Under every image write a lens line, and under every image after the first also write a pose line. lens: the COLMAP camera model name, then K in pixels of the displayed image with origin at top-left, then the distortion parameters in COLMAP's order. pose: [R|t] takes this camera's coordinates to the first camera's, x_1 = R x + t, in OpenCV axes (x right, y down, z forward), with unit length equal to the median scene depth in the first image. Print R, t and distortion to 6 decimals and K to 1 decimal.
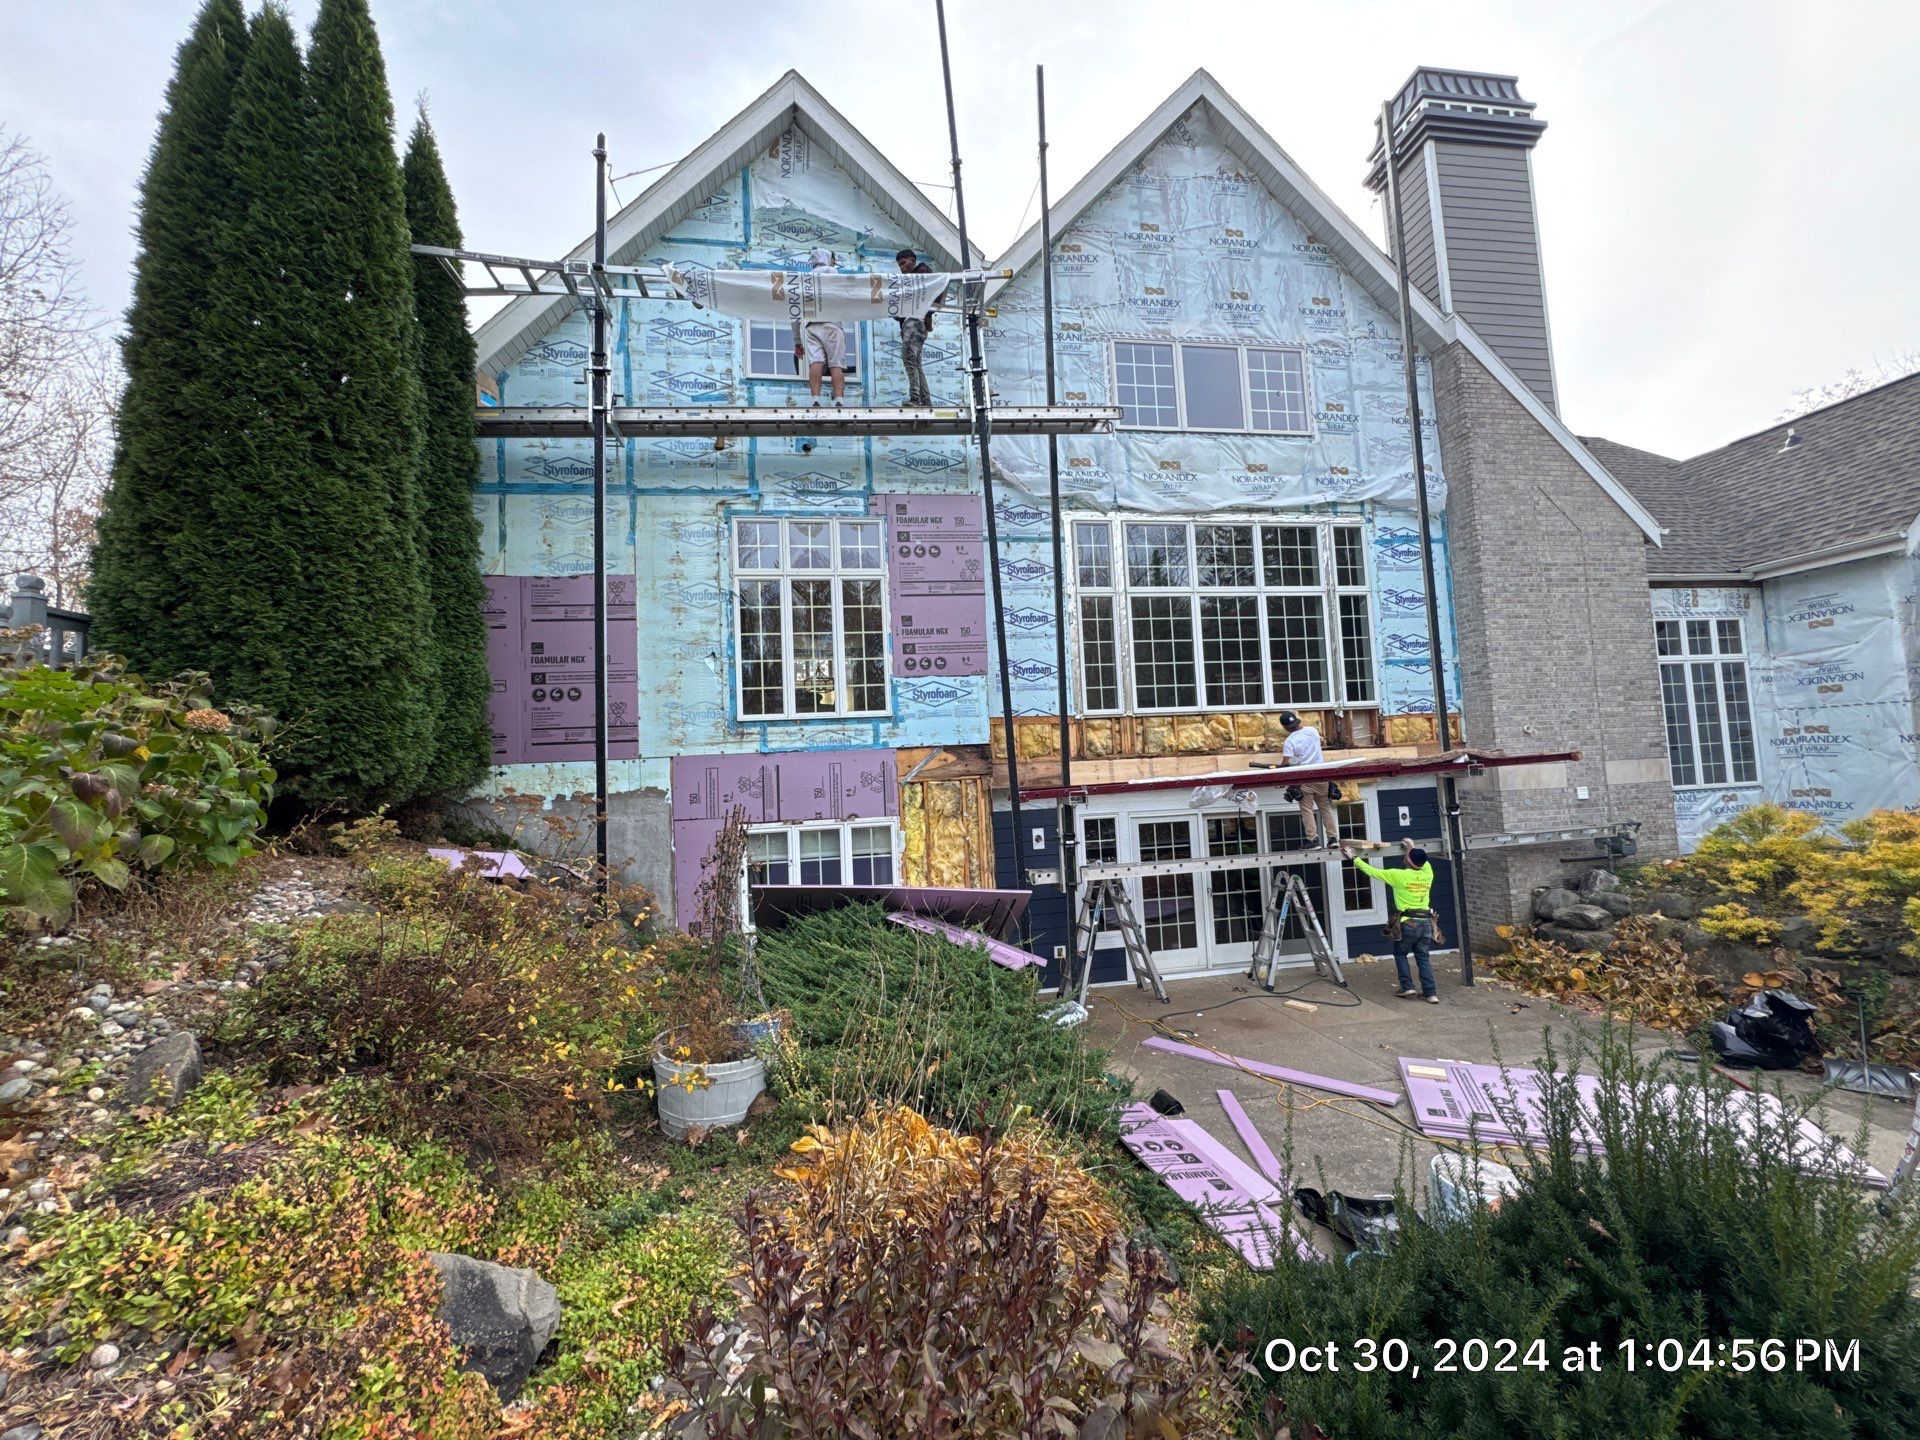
lens RADIAL K [[759.1, 0, 960.8], [0, 759.1, 714.8], [0, 0, 1]] dist [-0.003113, 0.000244]
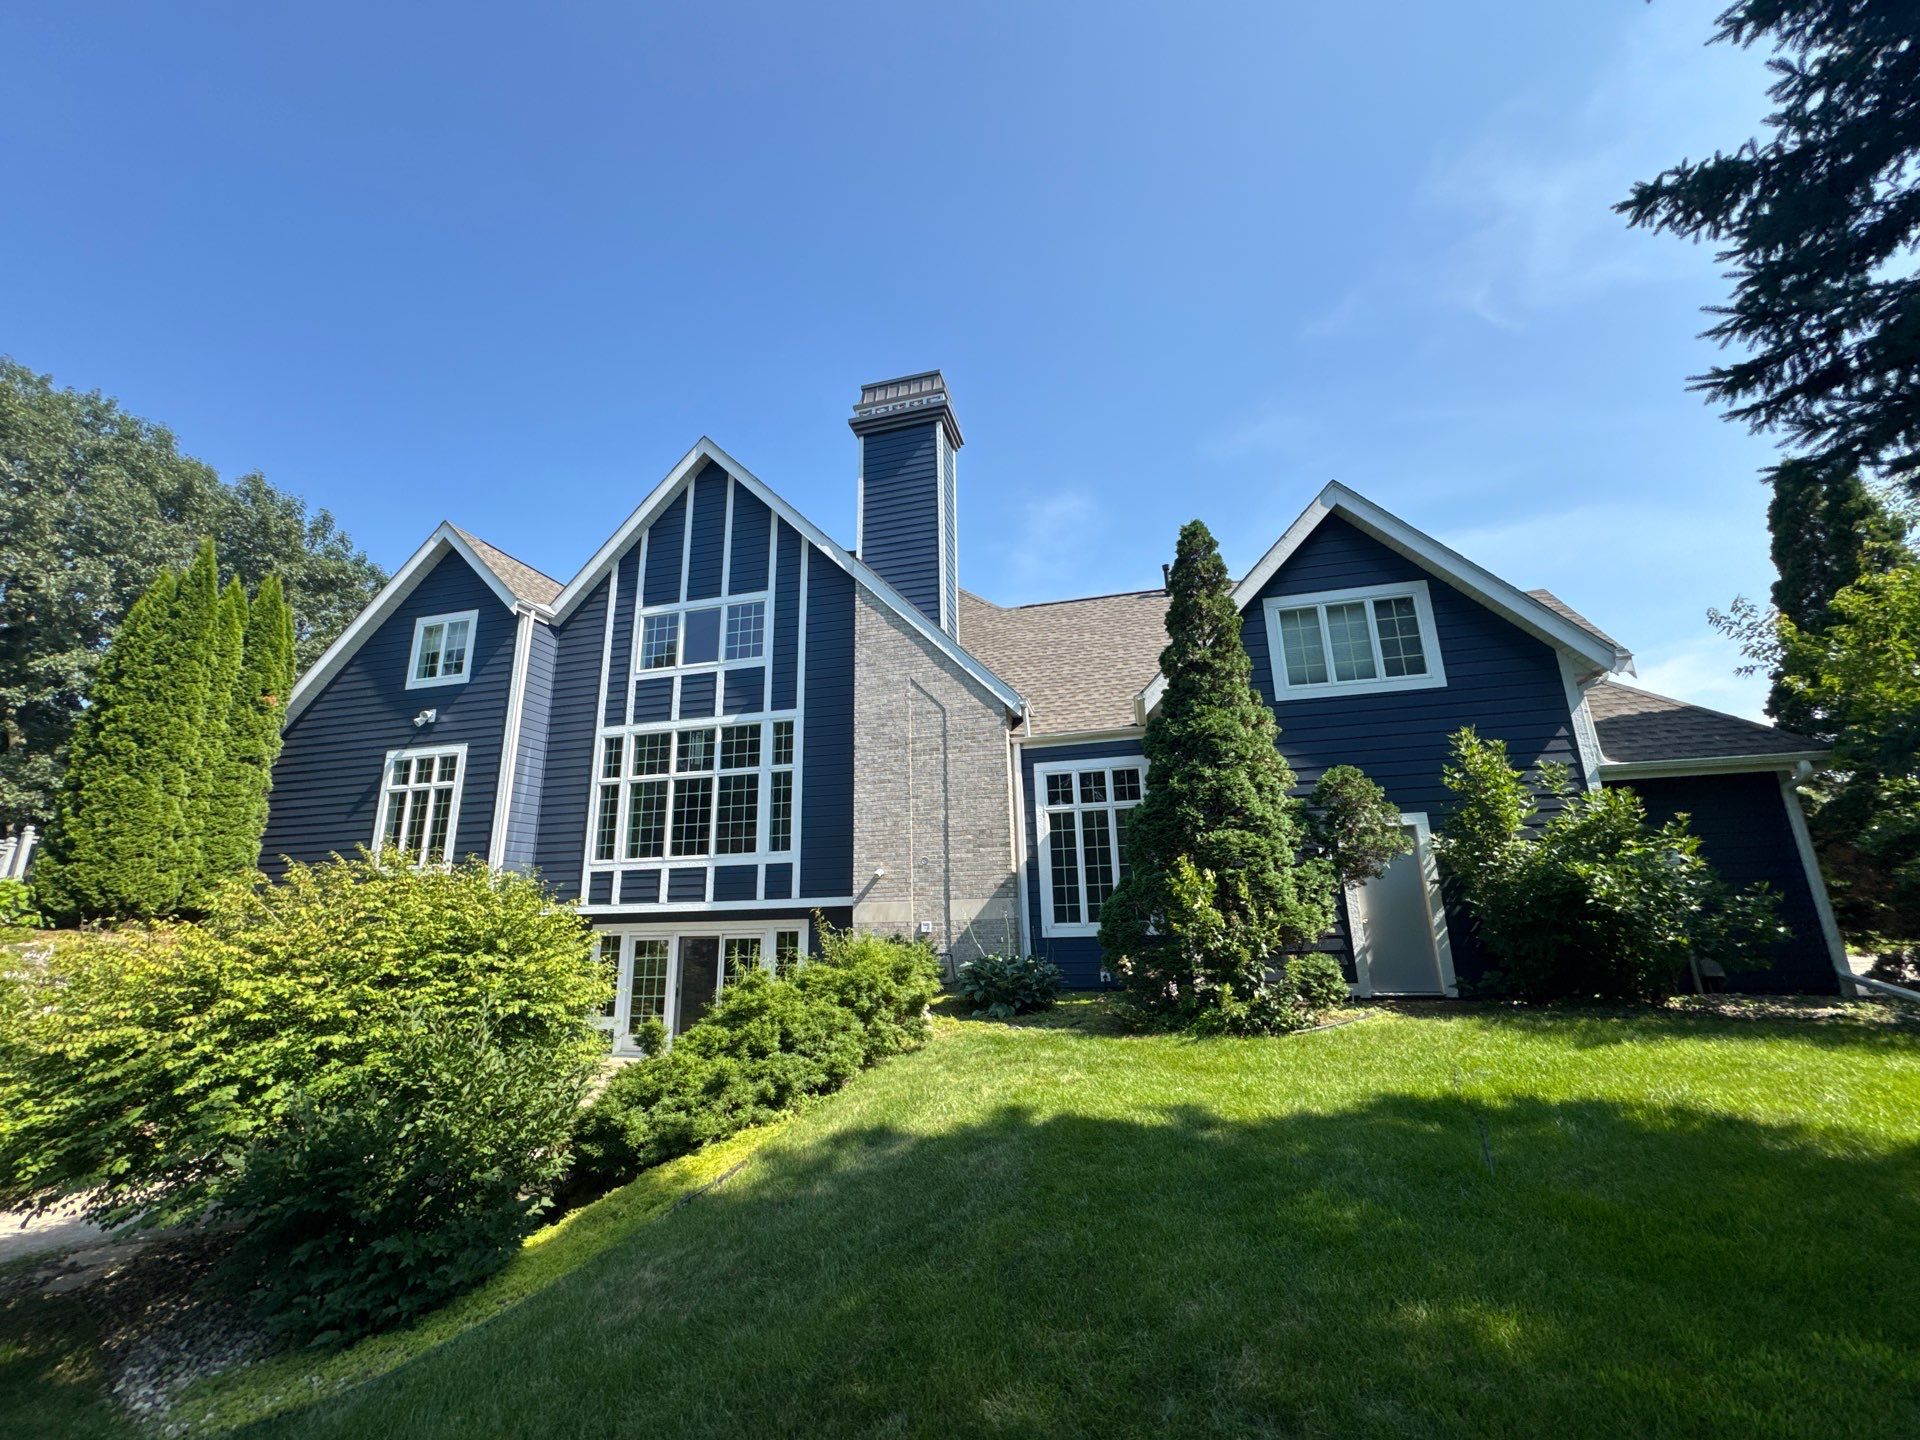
lens RADIAL K [[759.1, 0, 966.6], [0, 759.1, 713.3], [0, 0, 1]] dist [-0.003113, 0.000244]
pose [[0.920154, -0.080964, -0.383094, 1.408152], [0.017317, 0.985846, -0.166759, -0.030076], [0.391173, 0.146810, 0.908532, -0.120229]]
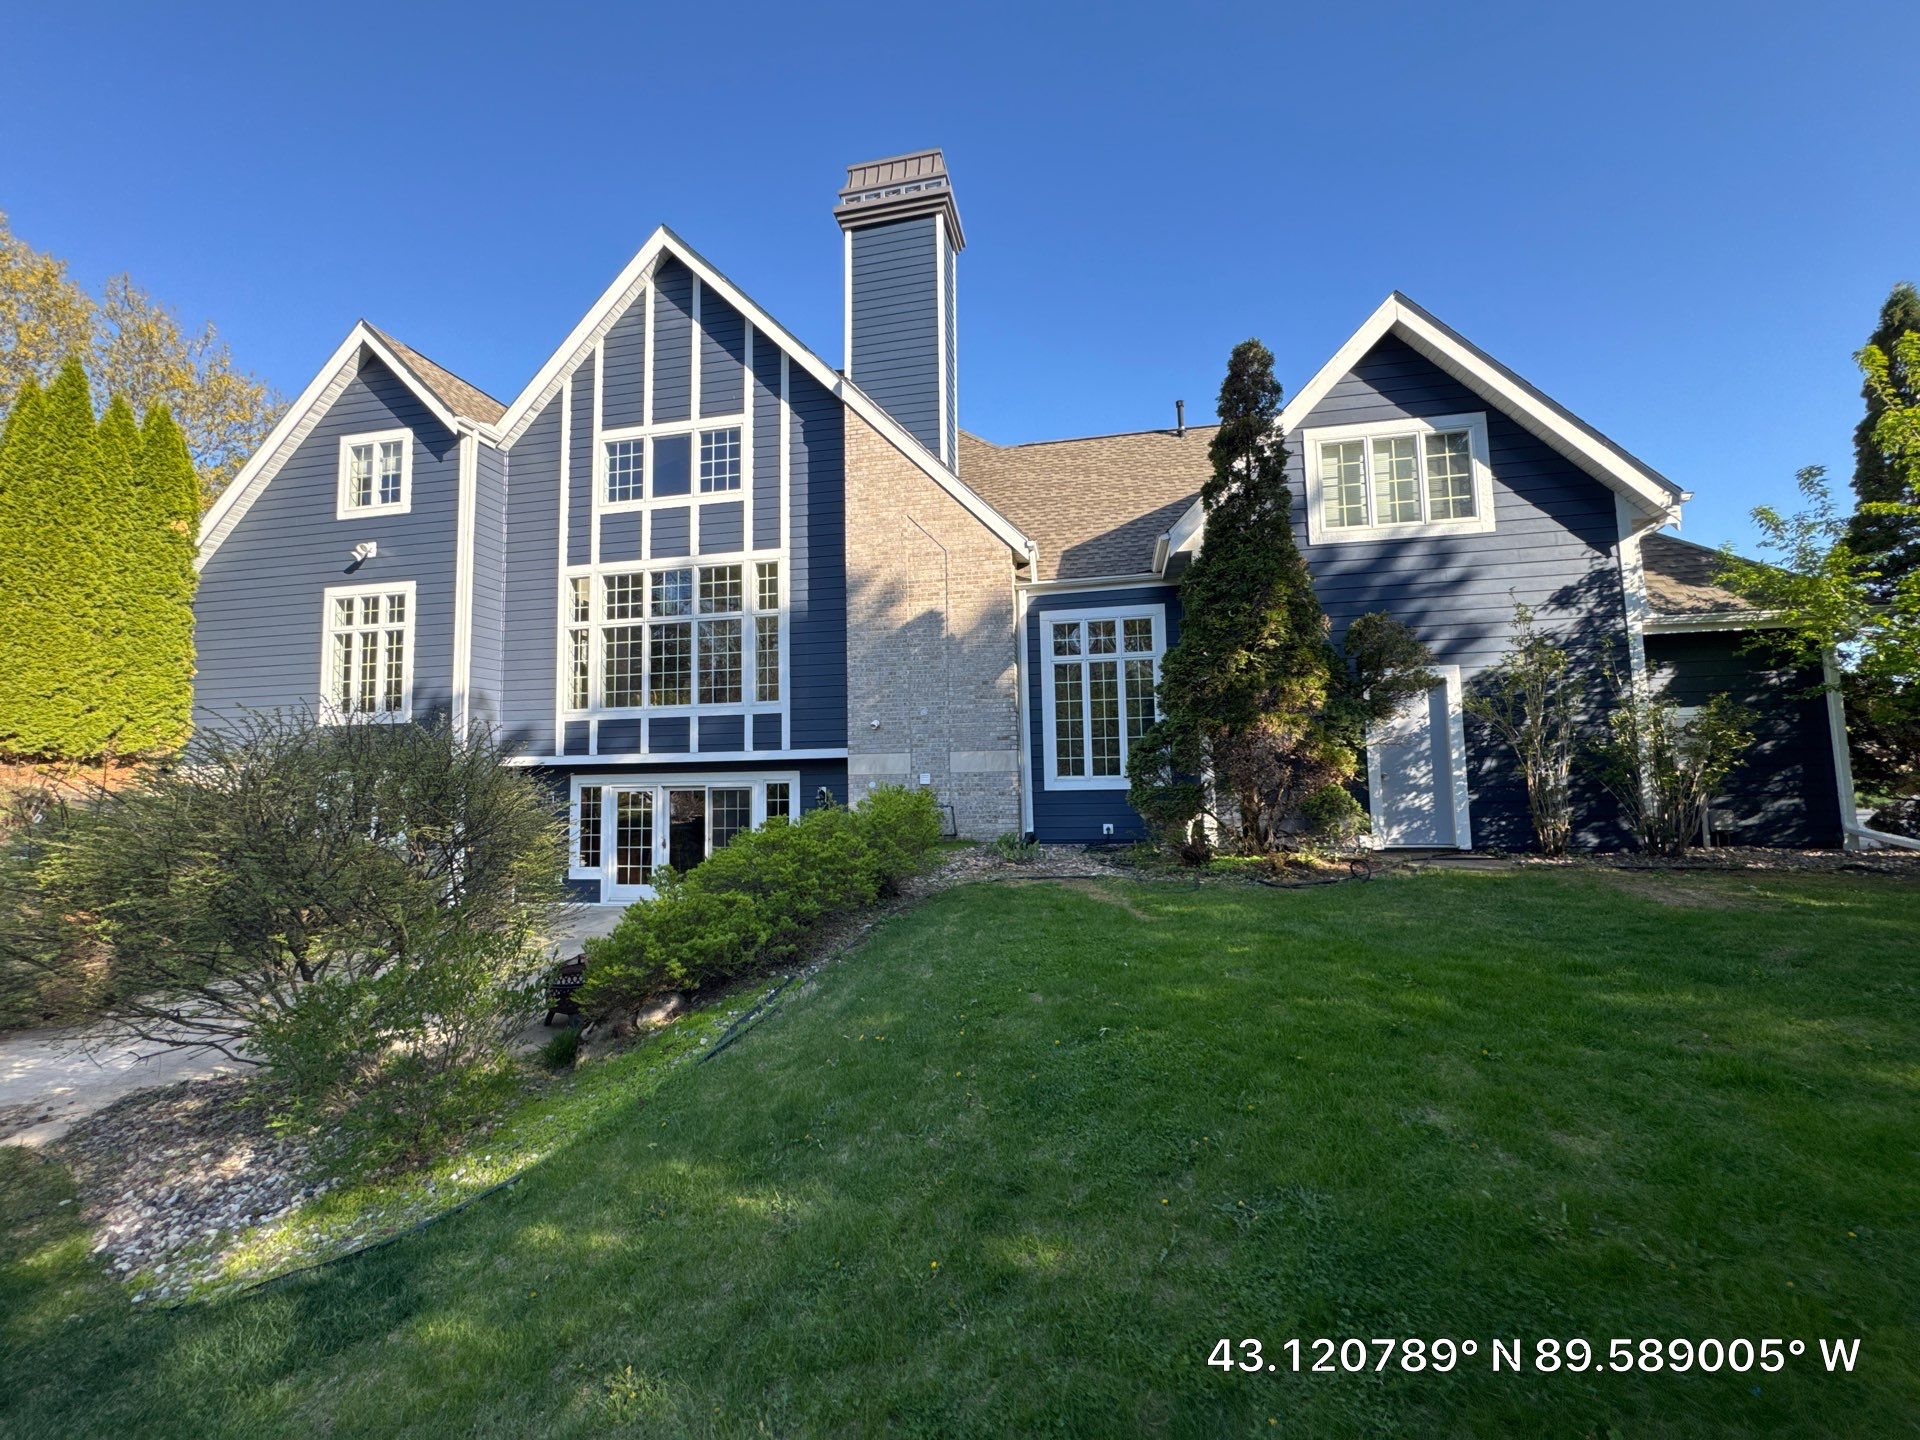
lens RADIAL K [[759.1, 0, 963.8], [0, 759.1, 712.1], [0, 0, 1]] dist [-0.003113, 0.000244]
pose [[0.936678, -0.001974, -0.350186, 1.321592], [0.004742, 0.999964, 0.007048, -0.007449], [0.350160, -0.008262, 0.936654, -0.069192]]
